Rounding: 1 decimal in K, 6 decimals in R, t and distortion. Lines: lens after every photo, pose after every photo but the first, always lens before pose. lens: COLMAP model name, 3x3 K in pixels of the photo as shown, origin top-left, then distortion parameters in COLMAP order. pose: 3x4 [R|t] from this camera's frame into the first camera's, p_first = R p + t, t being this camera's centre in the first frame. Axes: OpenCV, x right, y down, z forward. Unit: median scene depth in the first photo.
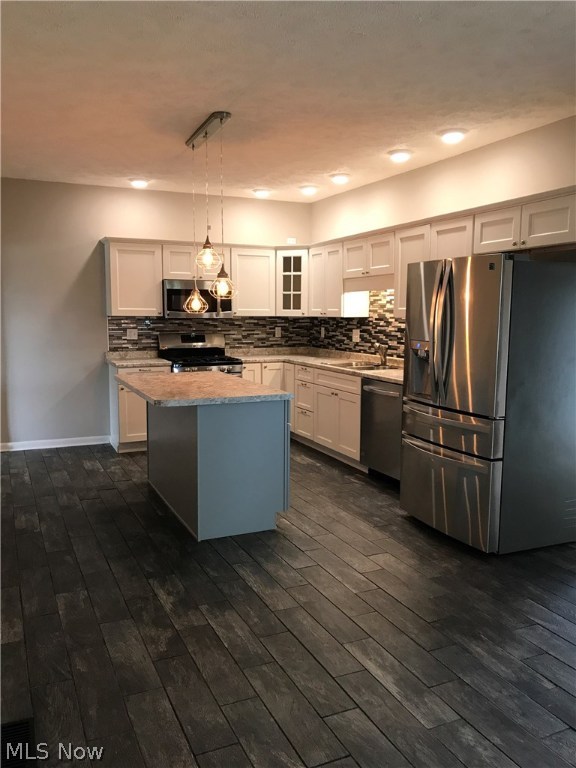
lens RADIAL K [[640.0, 0, 286.2], [0, 640.0, 384.9], [0, 0, 1]] dist [0.032560, -0.019419]
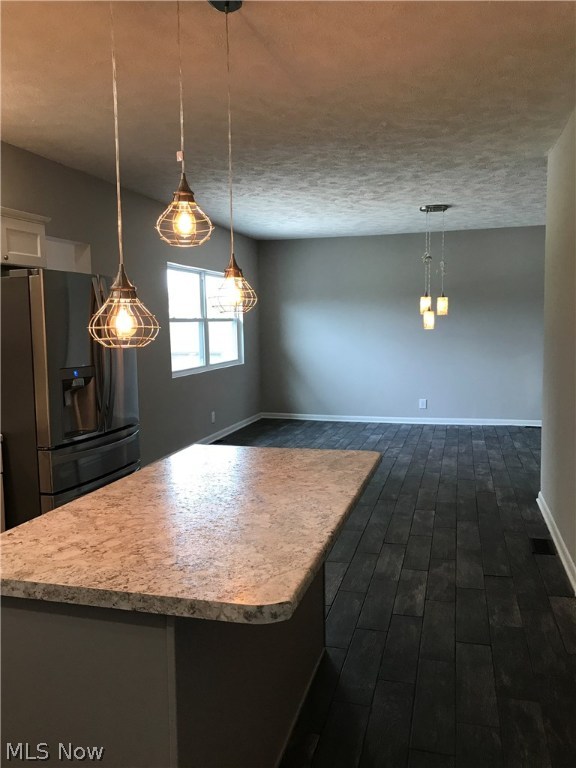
lens RADIAL K [[640.0, 0, 286.2], [0, 640.0, 383.3], [0, 0, 1]] dist [0.032560, -0.019419]
pose [[-0.773762, -0.037974, 0.632338, -0.700895], [0.098683, 0.978790, 0.179532, -0.232866], [-0.625743, 0.201316, -0.753603, 1.931811]]
